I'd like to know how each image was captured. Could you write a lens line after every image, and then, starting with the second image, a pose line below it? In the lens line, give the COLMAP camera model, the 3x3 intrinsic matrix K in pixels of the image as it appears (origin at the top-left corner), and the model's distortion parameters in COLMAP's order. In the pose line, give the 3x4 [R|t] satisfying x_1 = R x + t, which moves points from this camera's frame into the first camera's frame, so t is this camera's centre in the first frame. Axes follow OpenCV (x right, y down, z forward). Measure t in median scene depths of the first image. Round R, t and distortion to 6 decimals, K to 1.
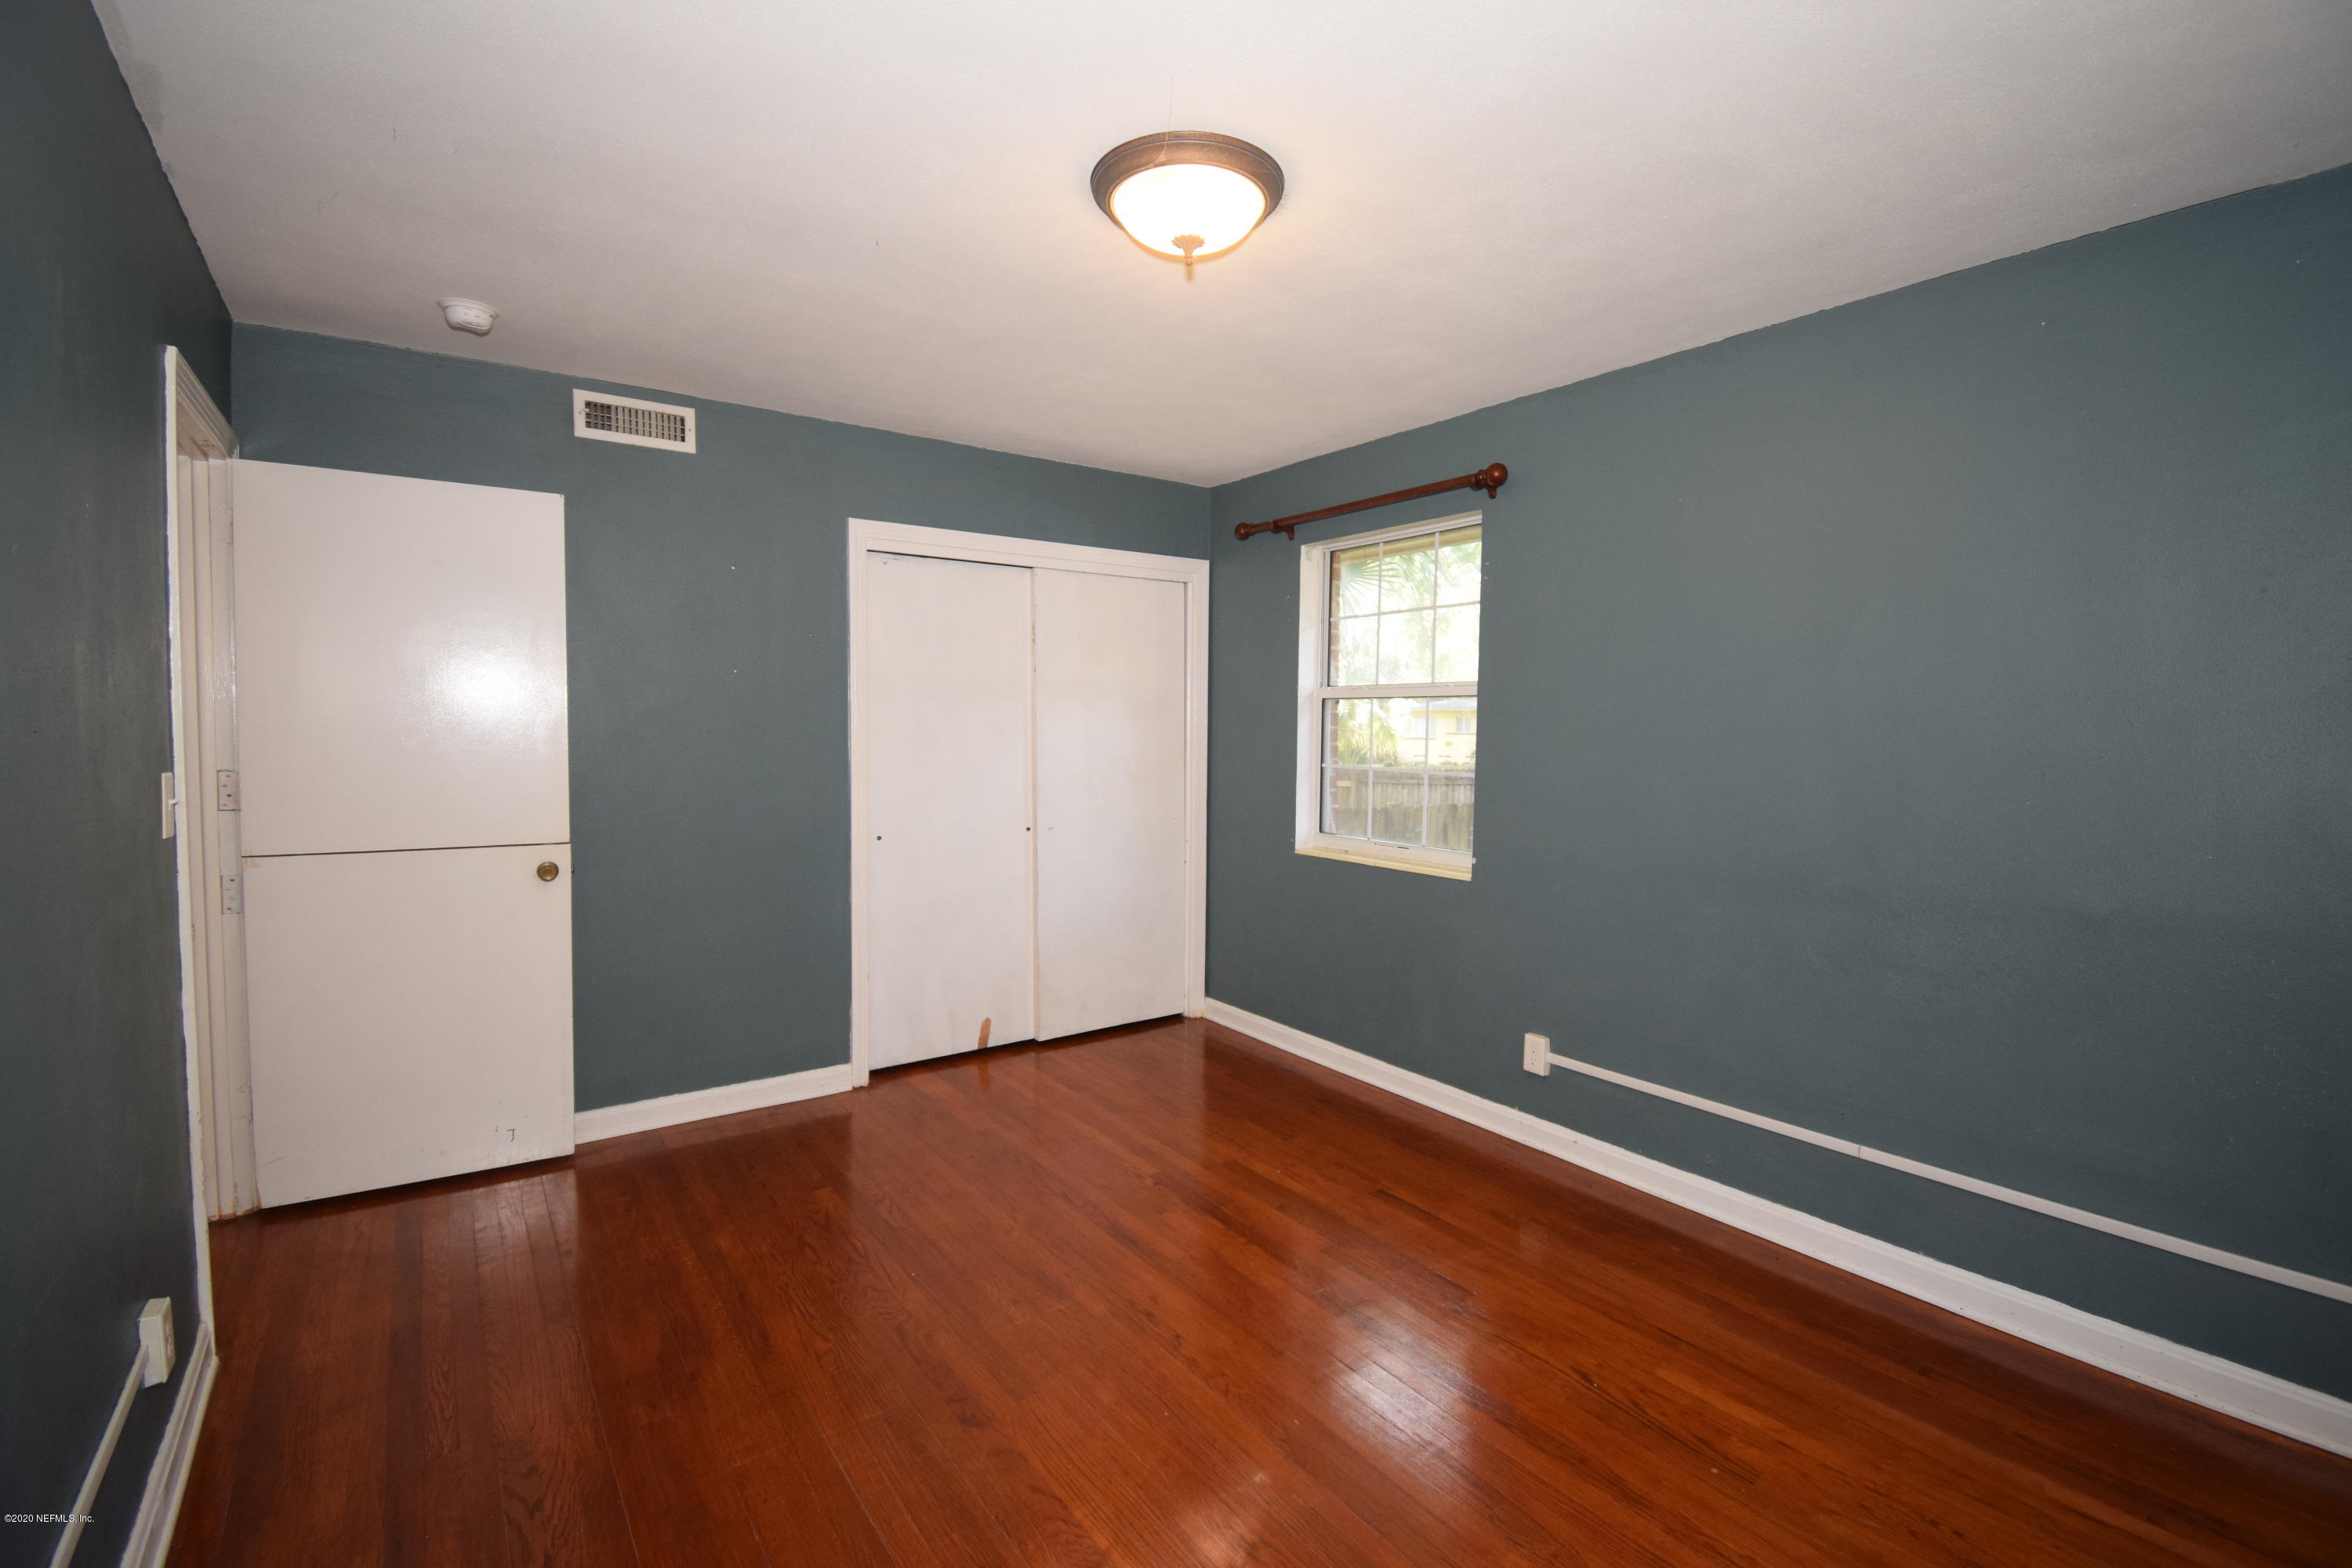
lens RADIAL K [[1033.3, 0, 1193.2], [0, 1033.3, 775.1], [0, 0, 1]] dist [0.021683, -0.027175]
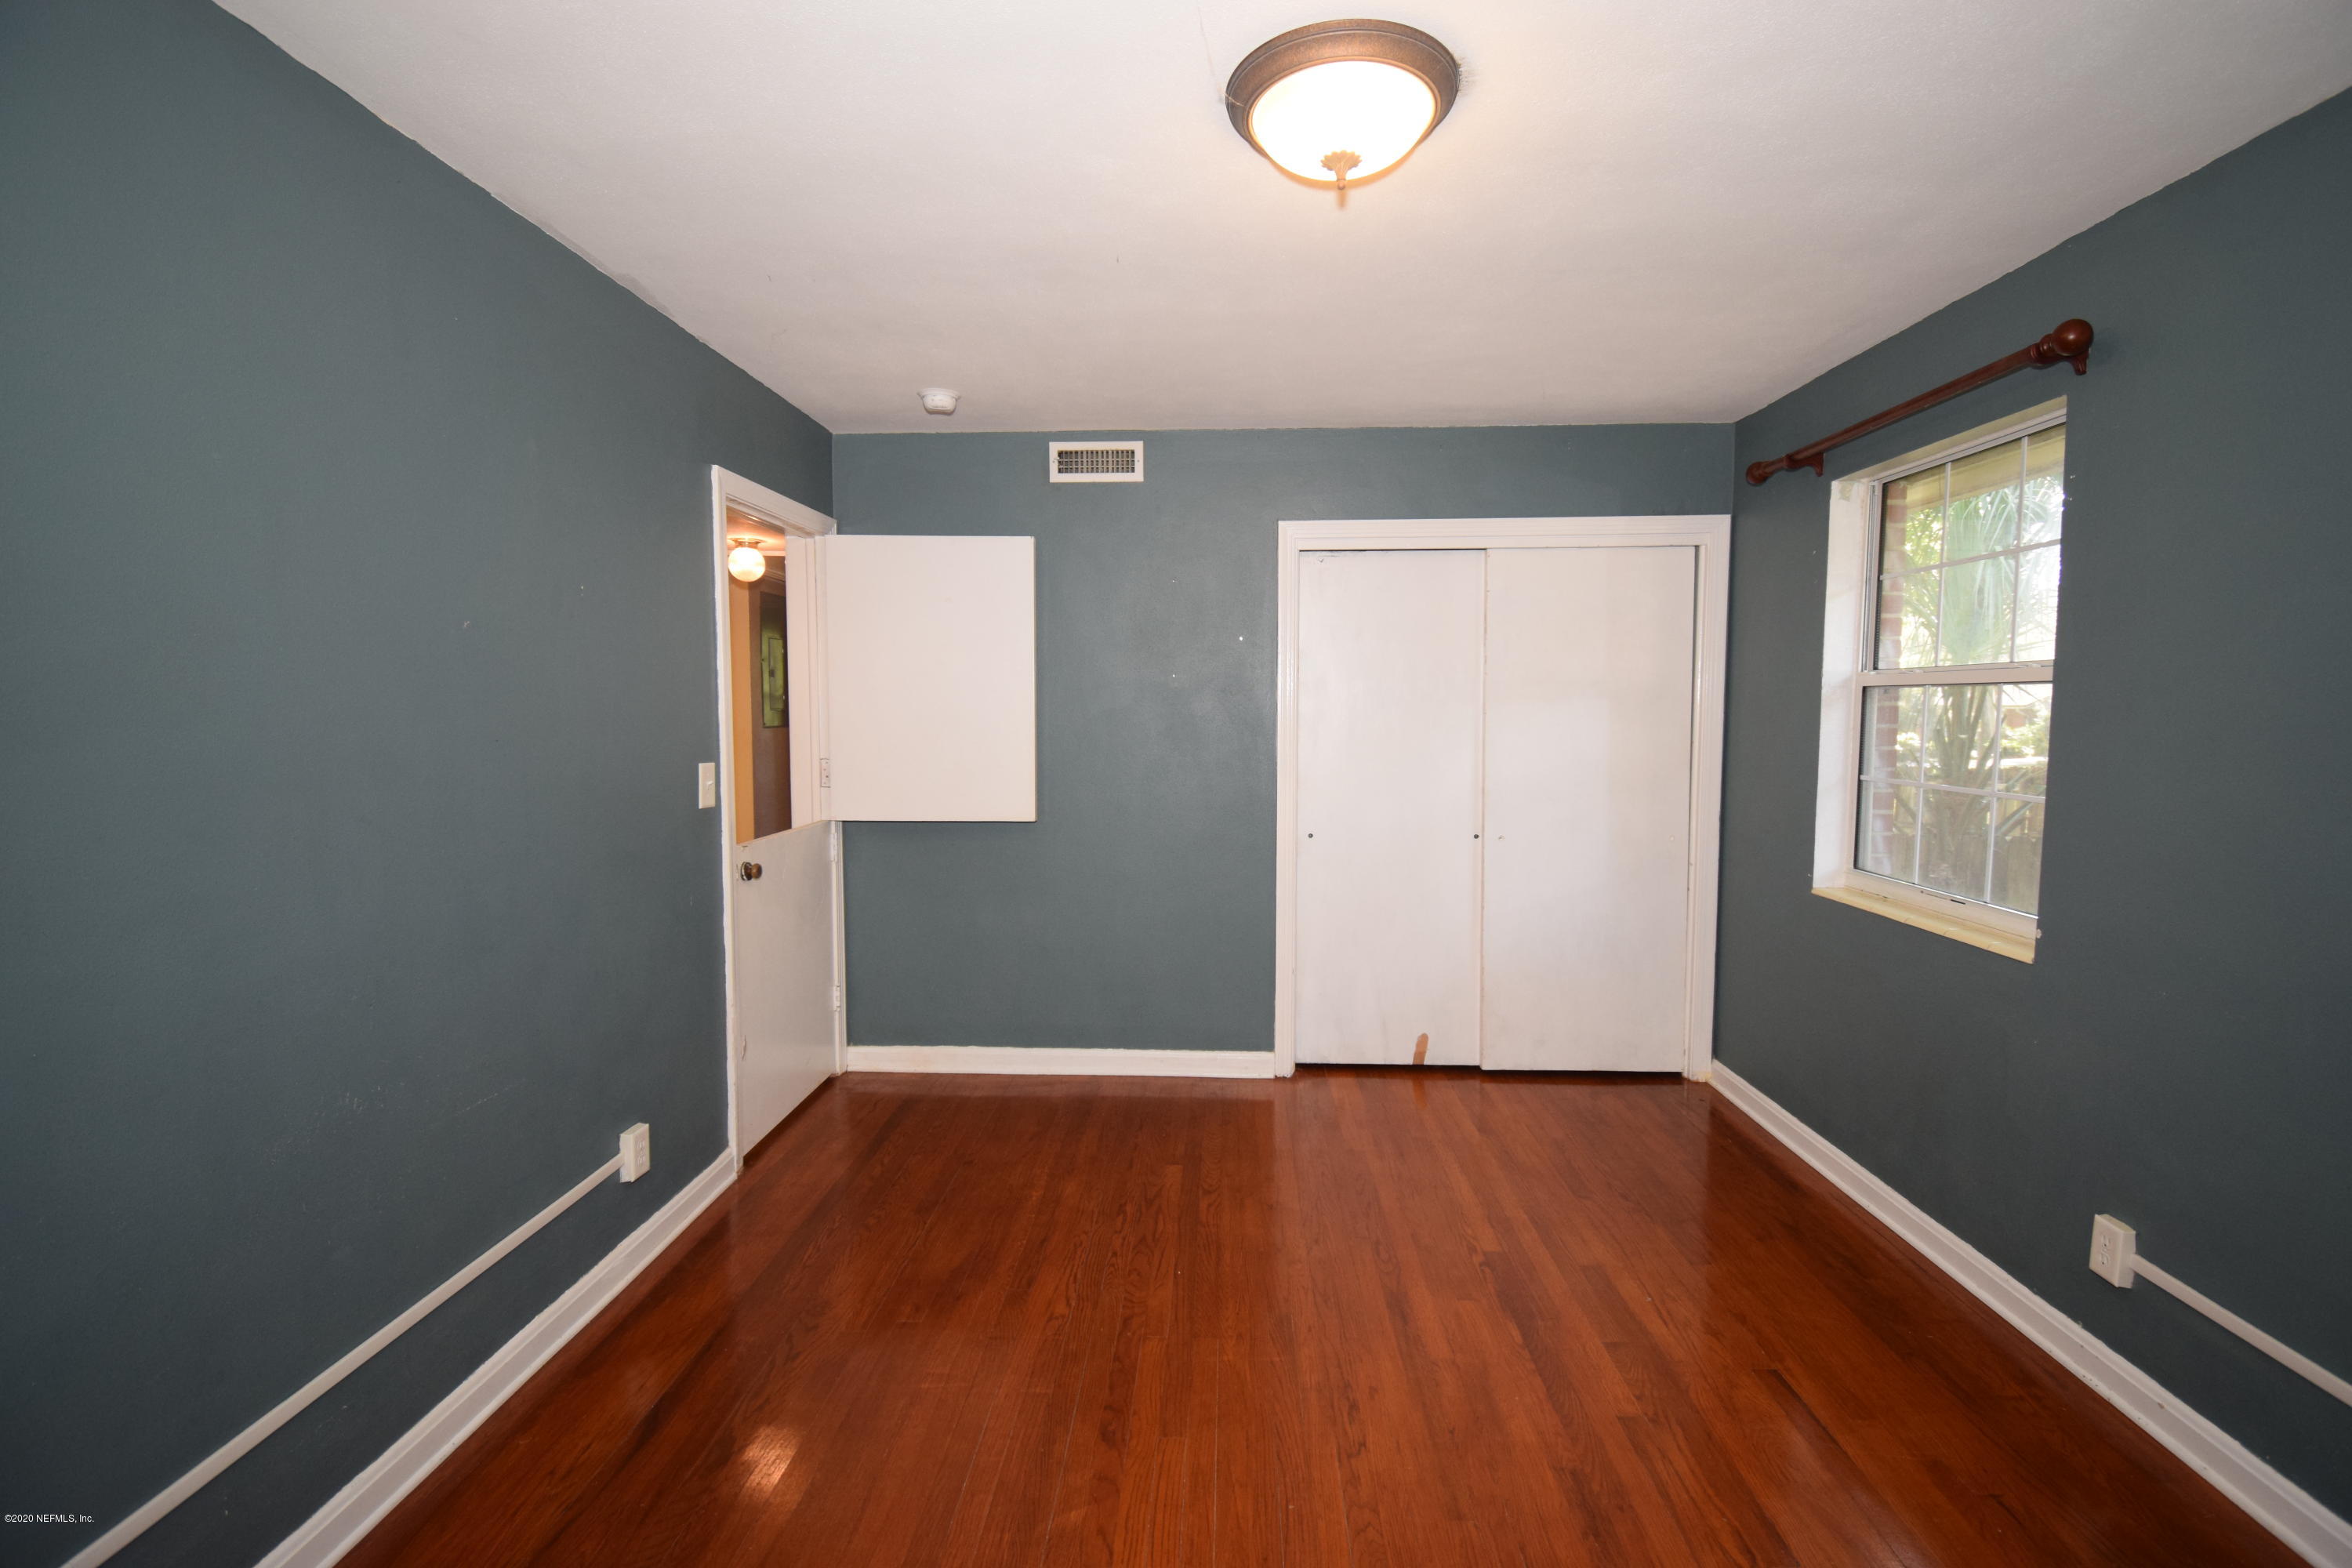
lens RADIAL K [[1033.3, 0, 1193.2], [0, 1033.3, 775.1], [0, 0, 1]] dist [0.021683, -0.027175]
pose [[0.785961, 0.032414, -0.617425, 0.253791], [-0.024479, 0.999473, 0.021310, -0.018790], [0.617791, -0.001635, 0.786341, 0.154738]]
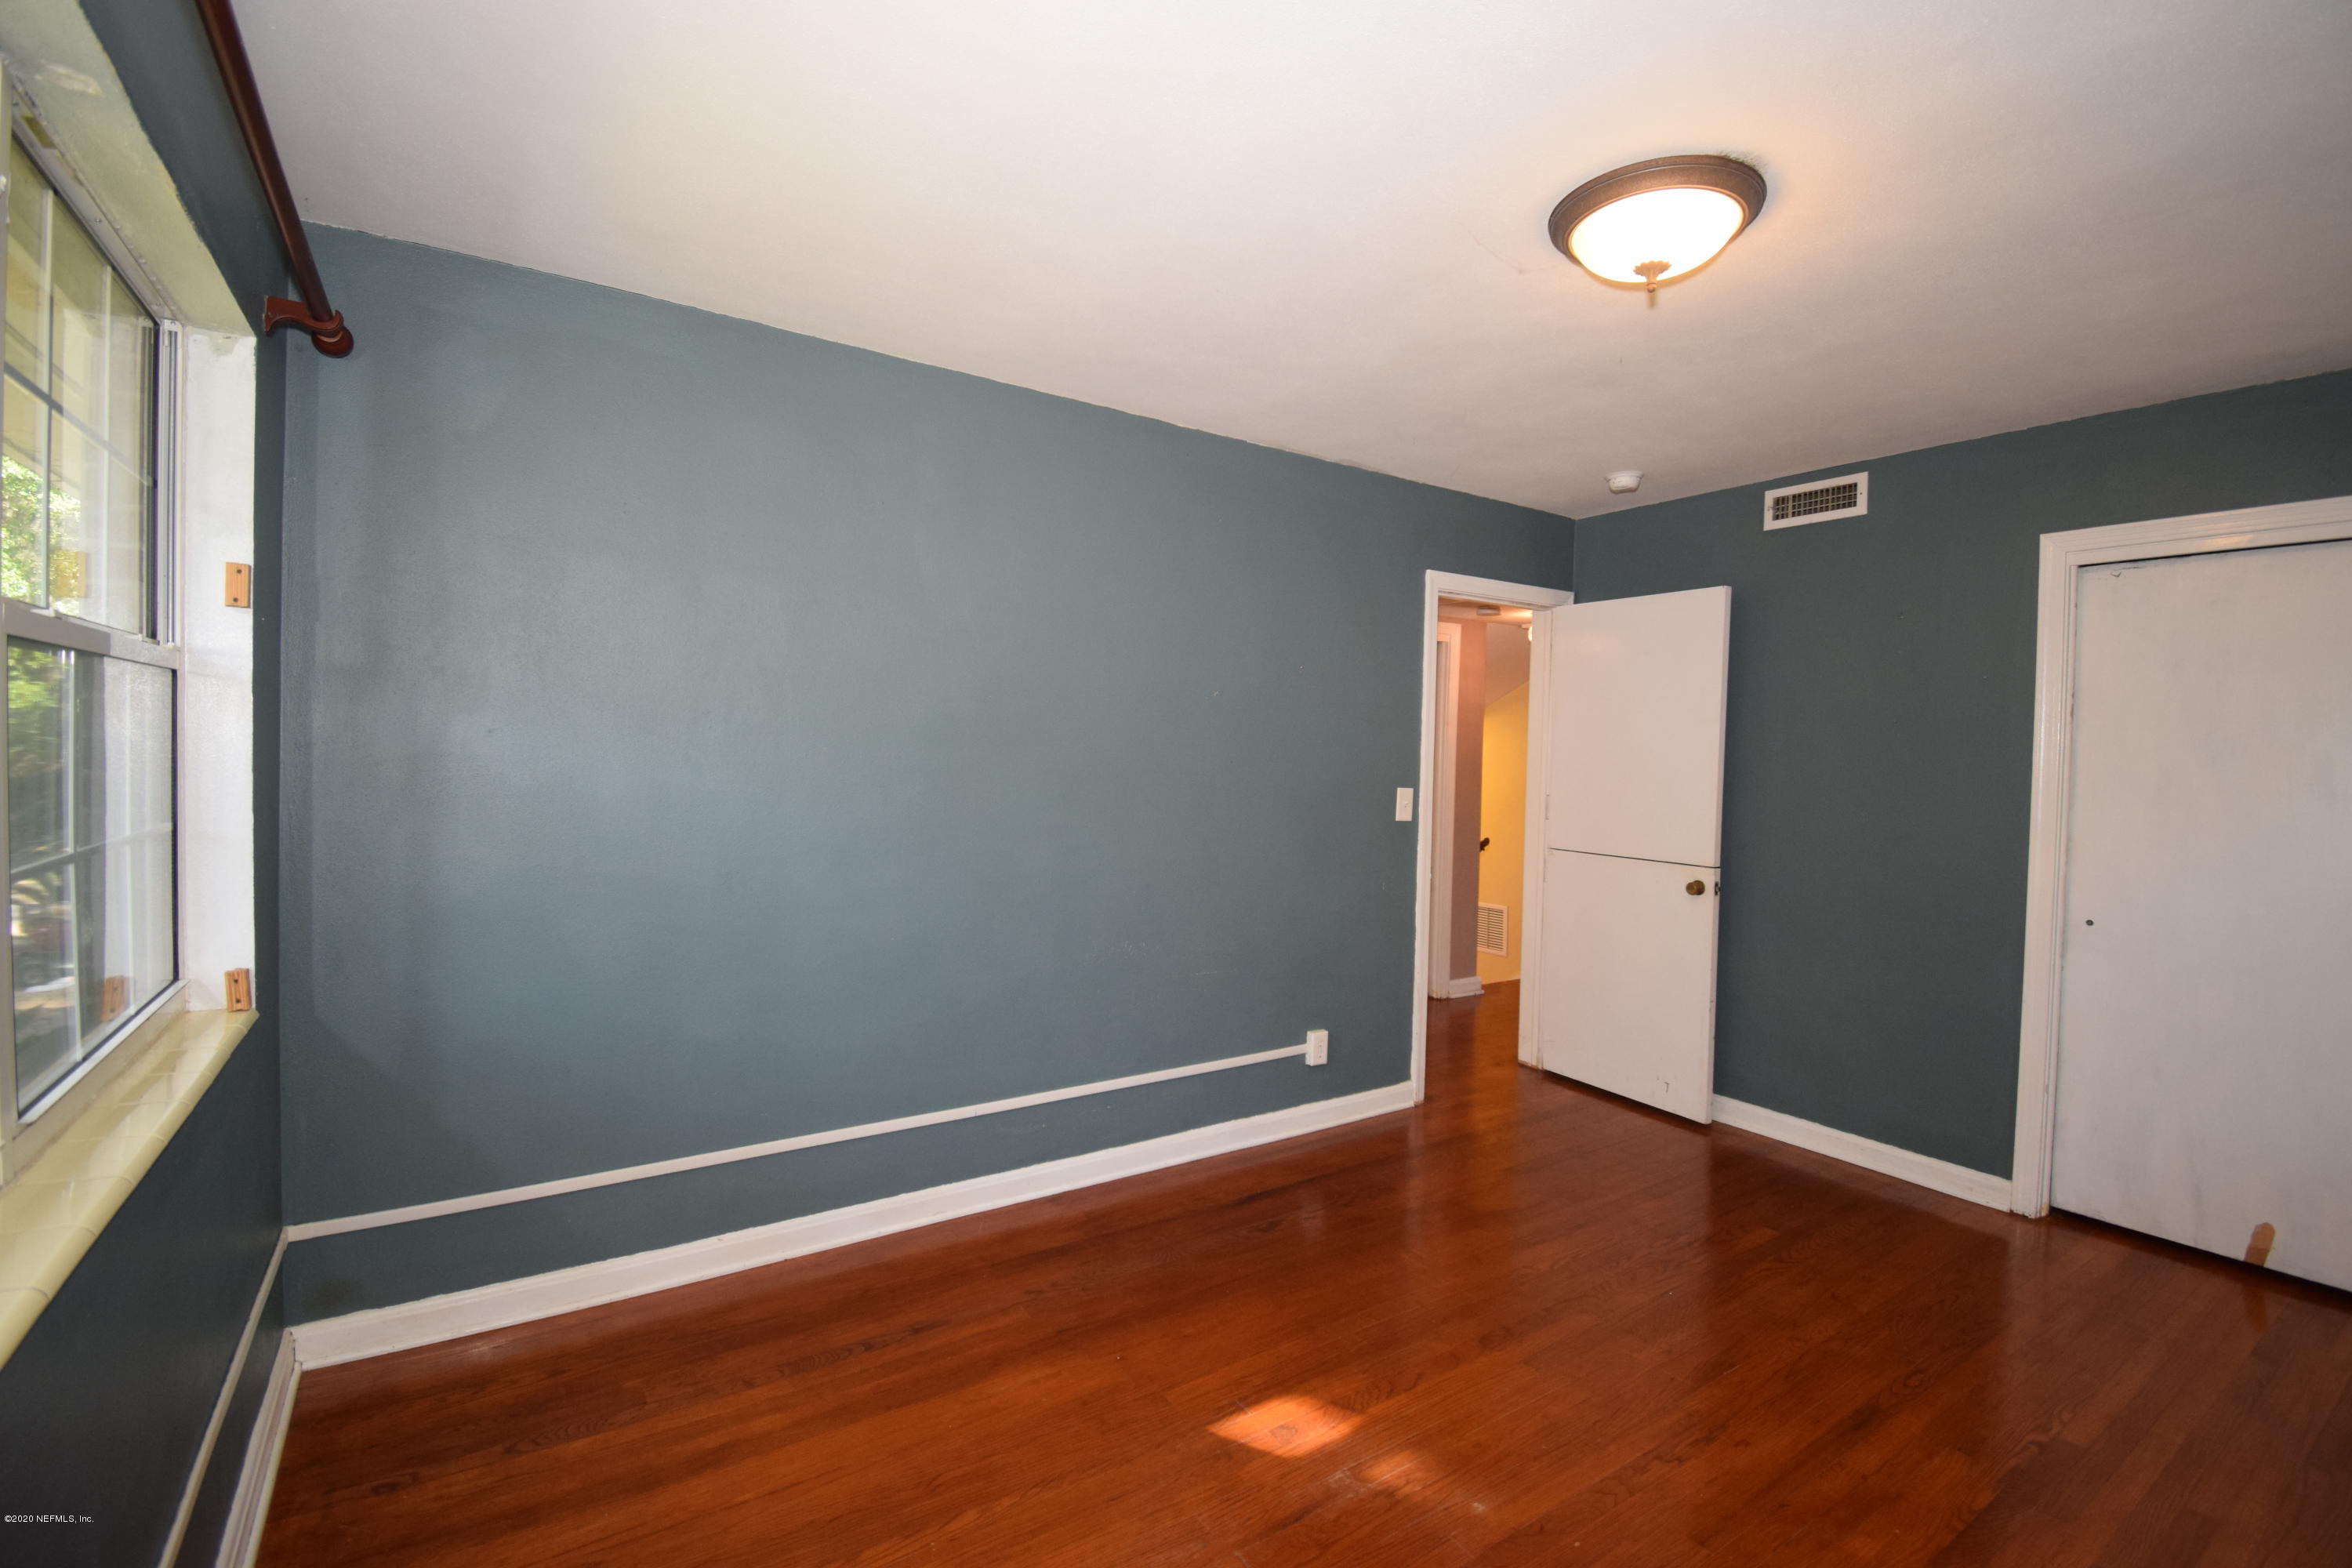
lens RADIAL K [[1033.3, 0, 1193.2], [0, 1033.3, 775.1], [0, 0, 1]] dist [0.021683, -0.027175]
pose [[-0.034745, 0.013870, -0.999300, 0.572117], [-0.071996, 0.997271, 0.016345, -0.017421], [0.996800, 0.072513, -0.033652, 0.374163]]
